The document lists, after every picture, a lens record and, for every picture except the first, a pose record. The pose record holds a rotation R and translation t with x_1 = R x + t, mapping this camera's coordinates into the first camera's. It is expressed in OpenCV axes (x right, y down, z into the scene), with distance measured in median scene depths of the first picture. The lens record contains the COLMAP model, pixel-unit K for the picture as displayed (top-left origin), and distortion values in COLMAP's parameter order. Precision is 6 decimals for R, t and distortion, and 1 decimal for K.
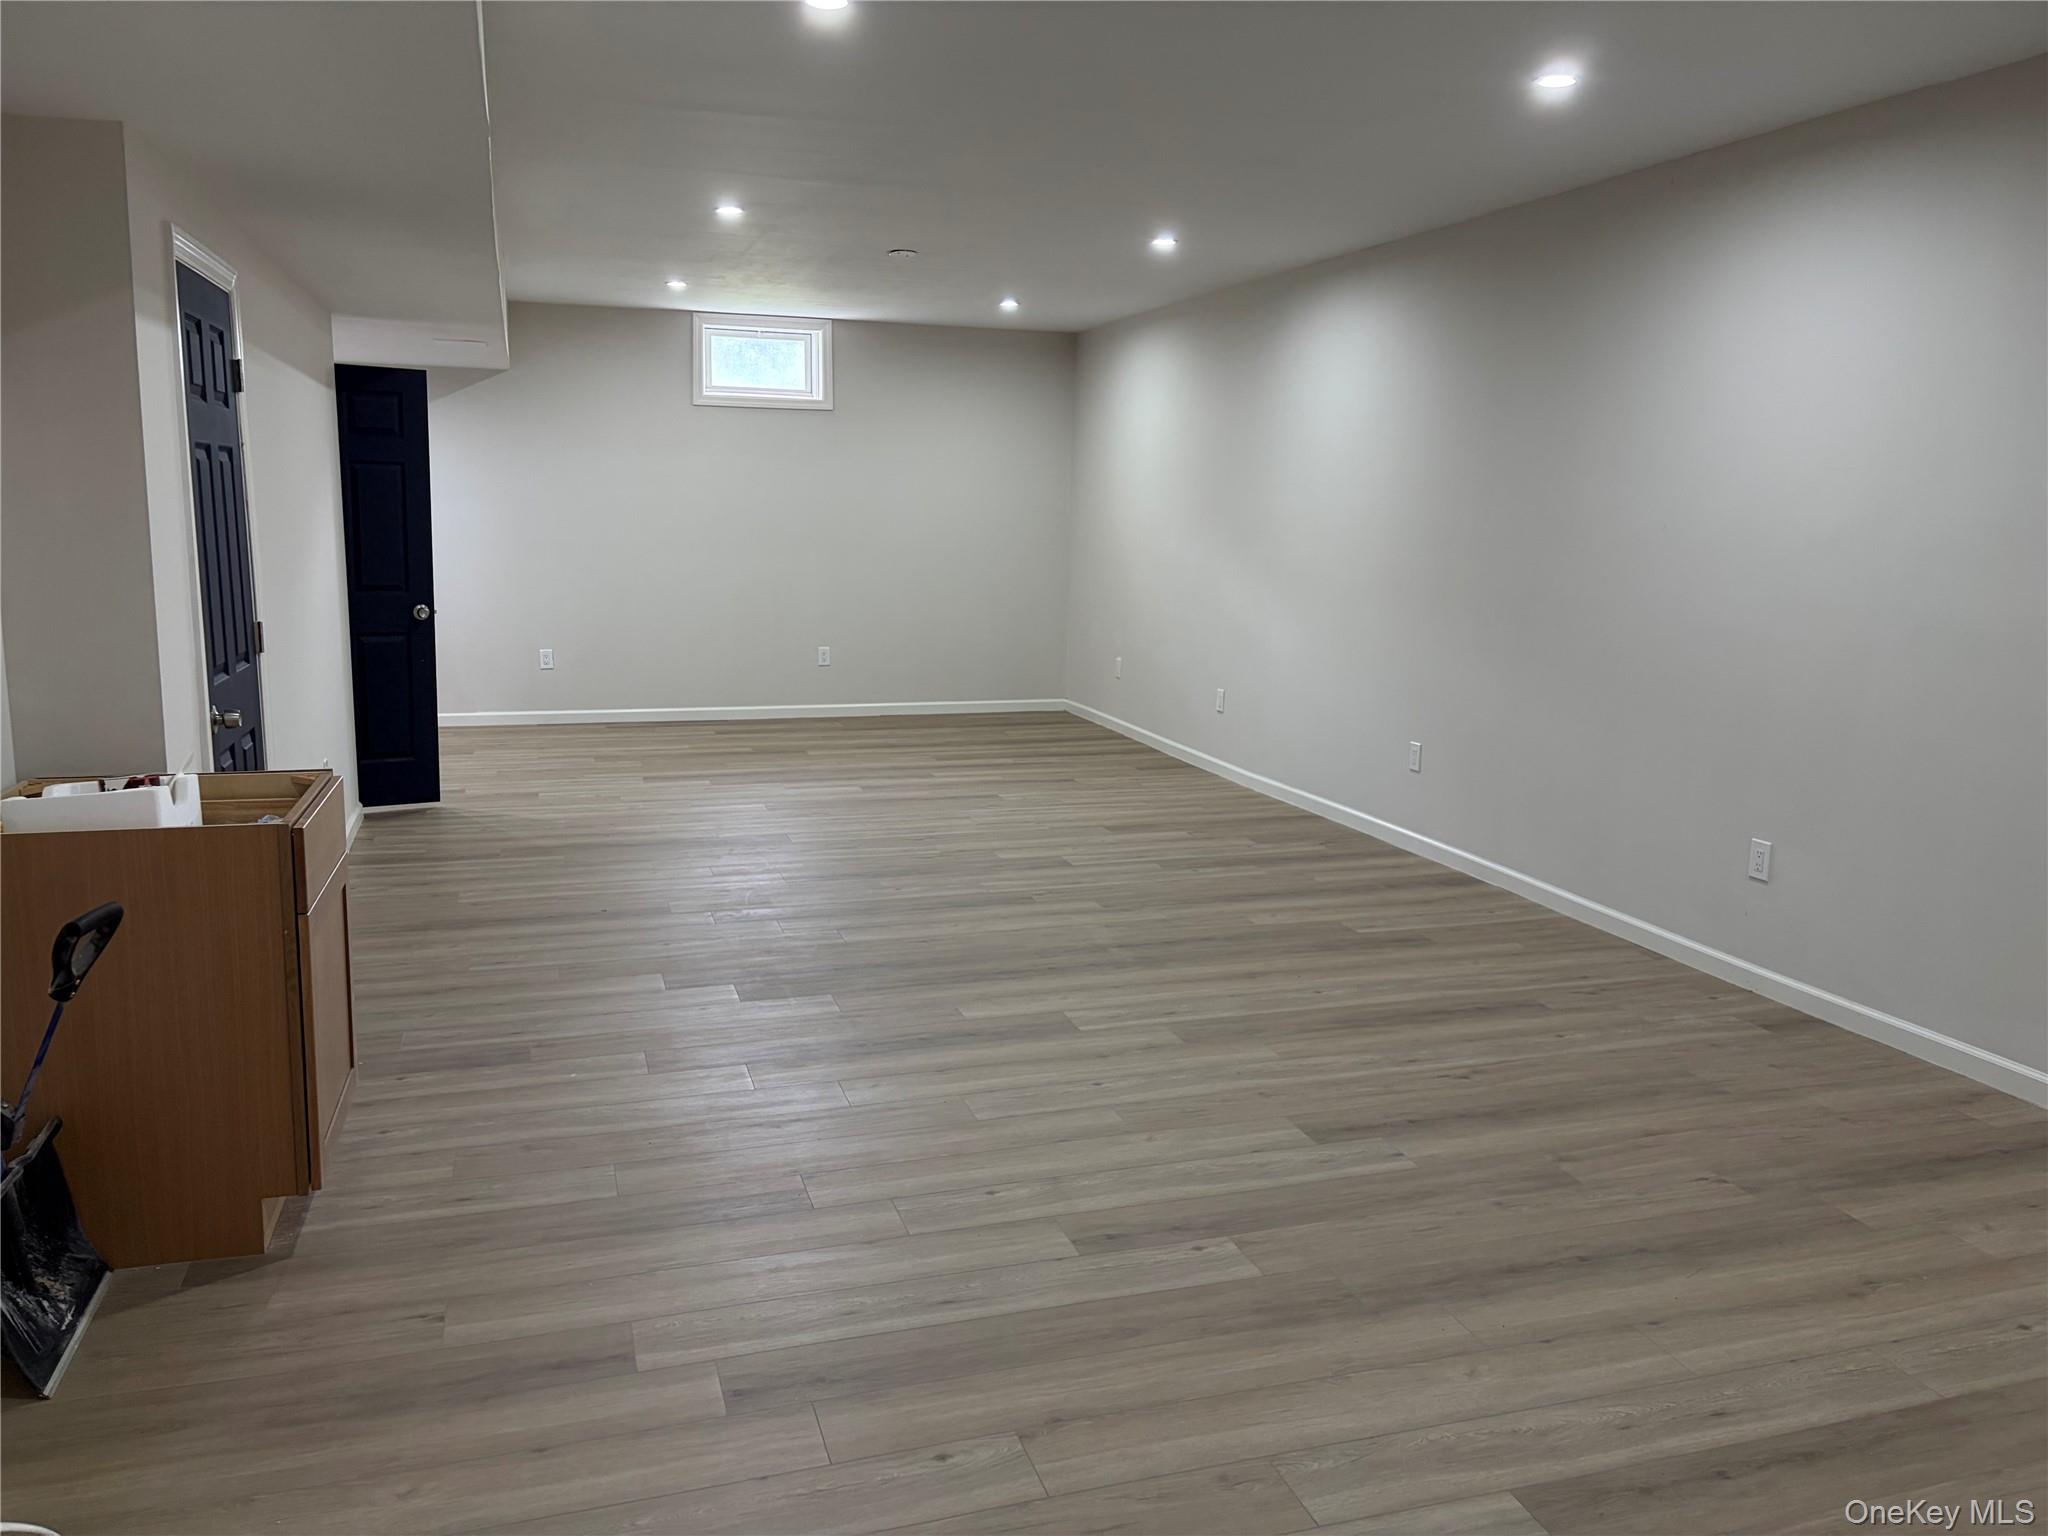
lens RADIAL K [[1547.1, 0, 1029.8], [0, 1547.1, 767.9], [0, 0, 1]] dist [0.008027, -0.005950]
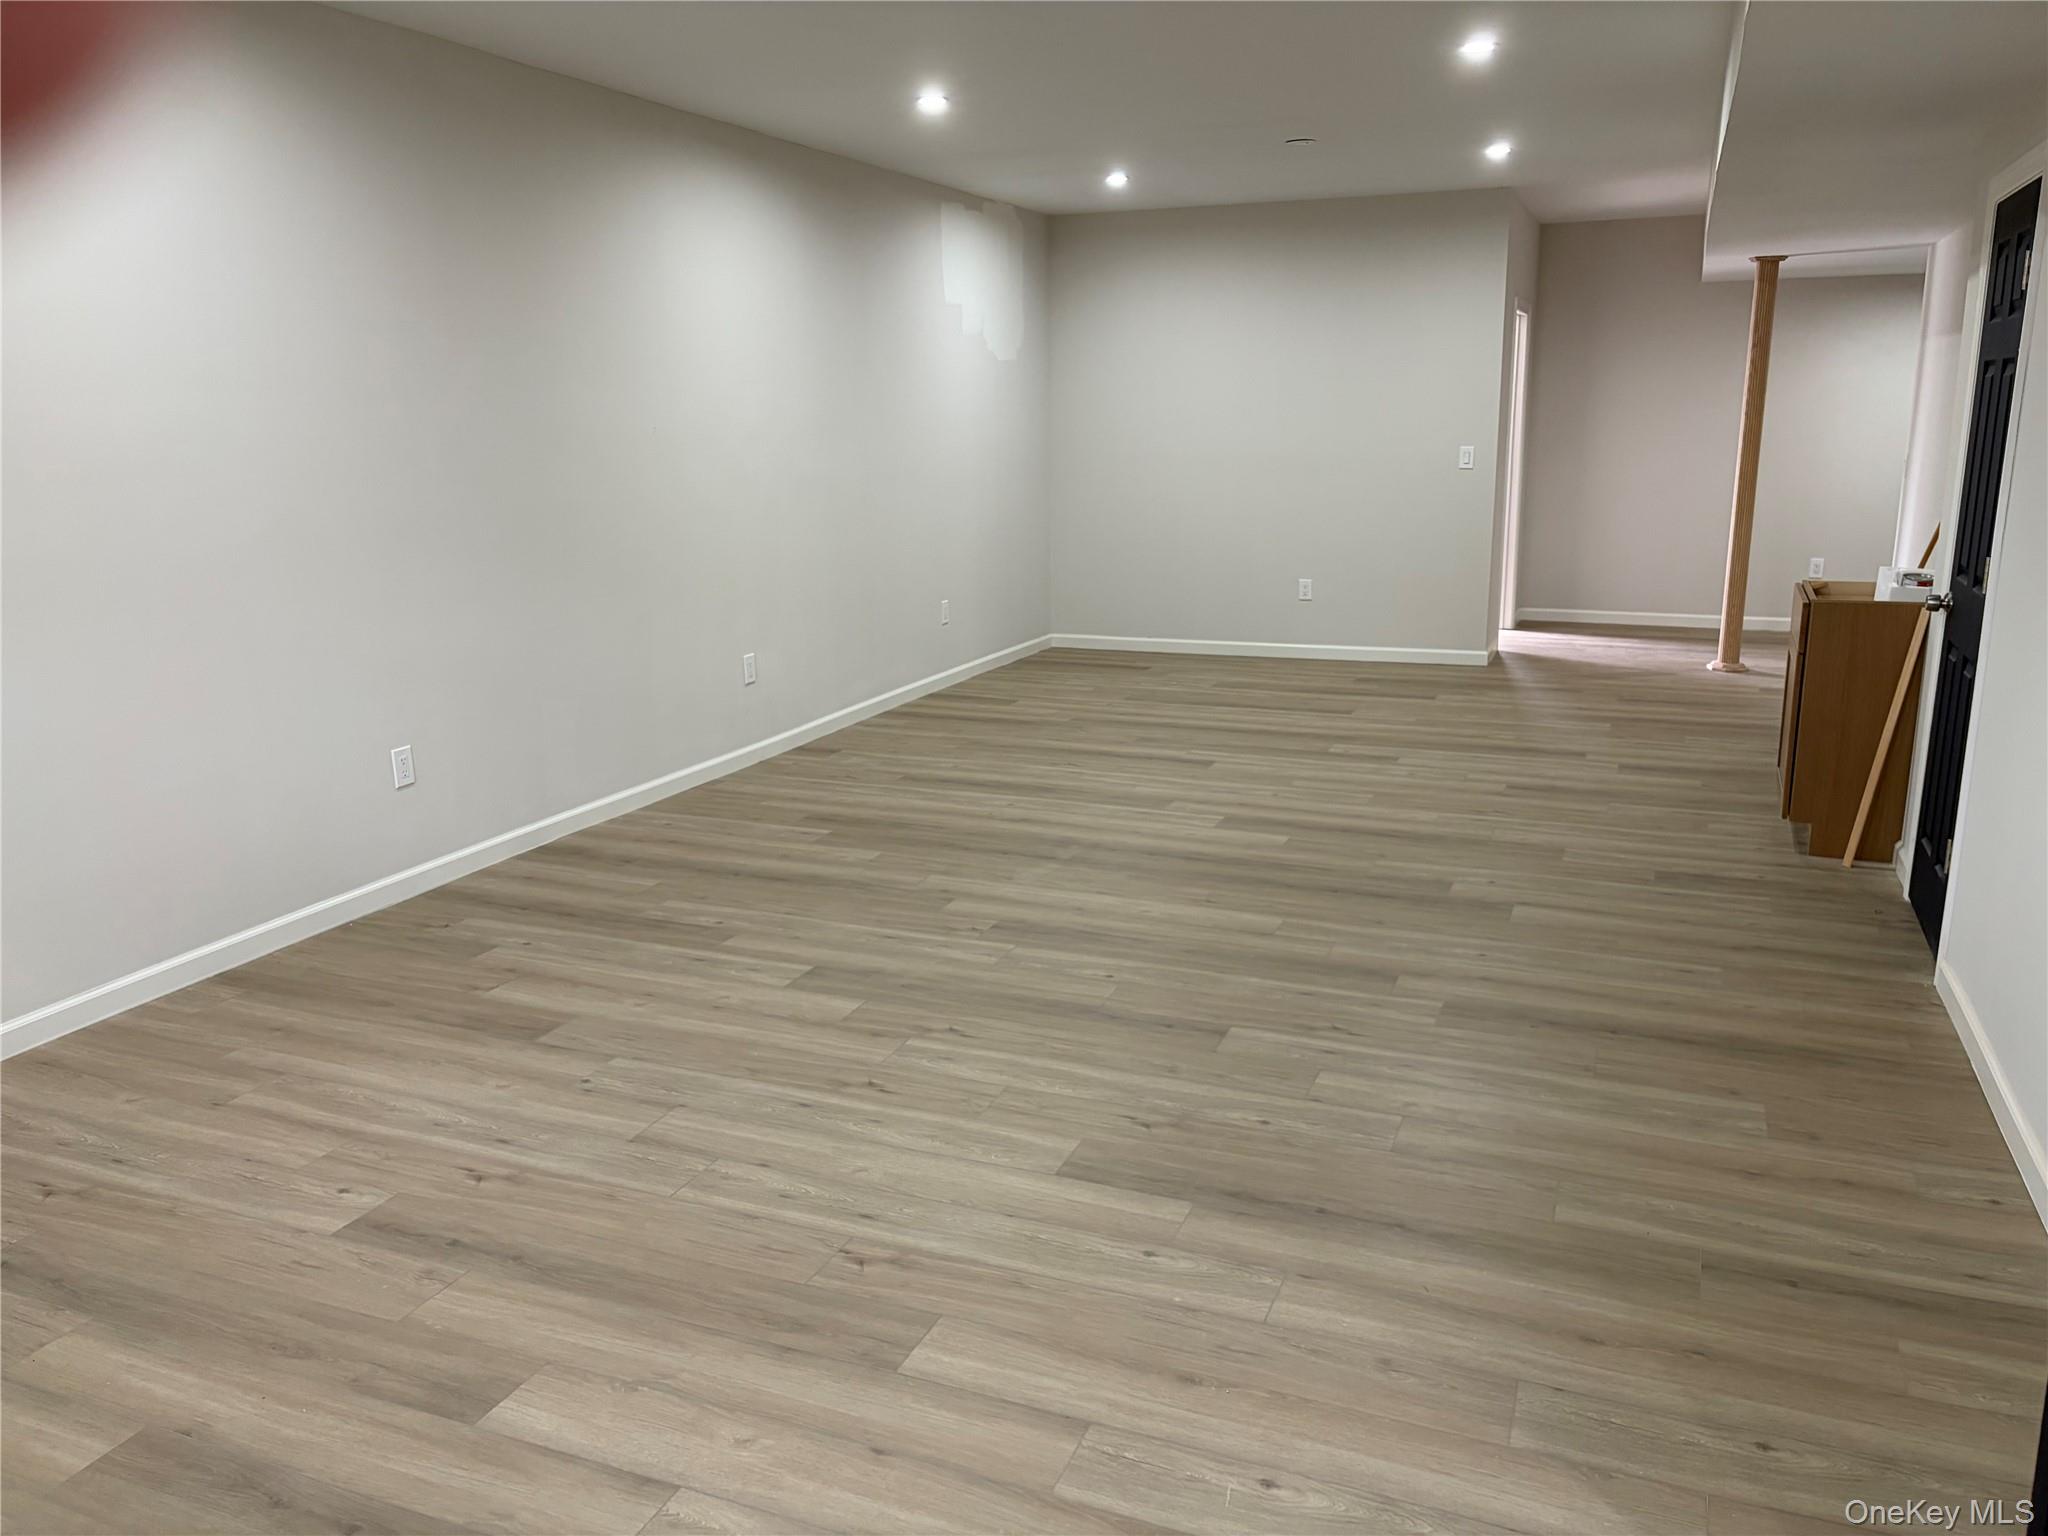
lens RADIAL K [[1547.1, 0, 1031.2], [0, 1547.1, 768.0], [0, 0, 1]] dist [0.008027, -0.005950]
pose [[-0.766505, -0.155141, 0.623218, -0.502061], [0.108283, 0.925275, 0.363513, -0.280026], [-0.633044, 0.346118, -0.692429, 1.539863]]
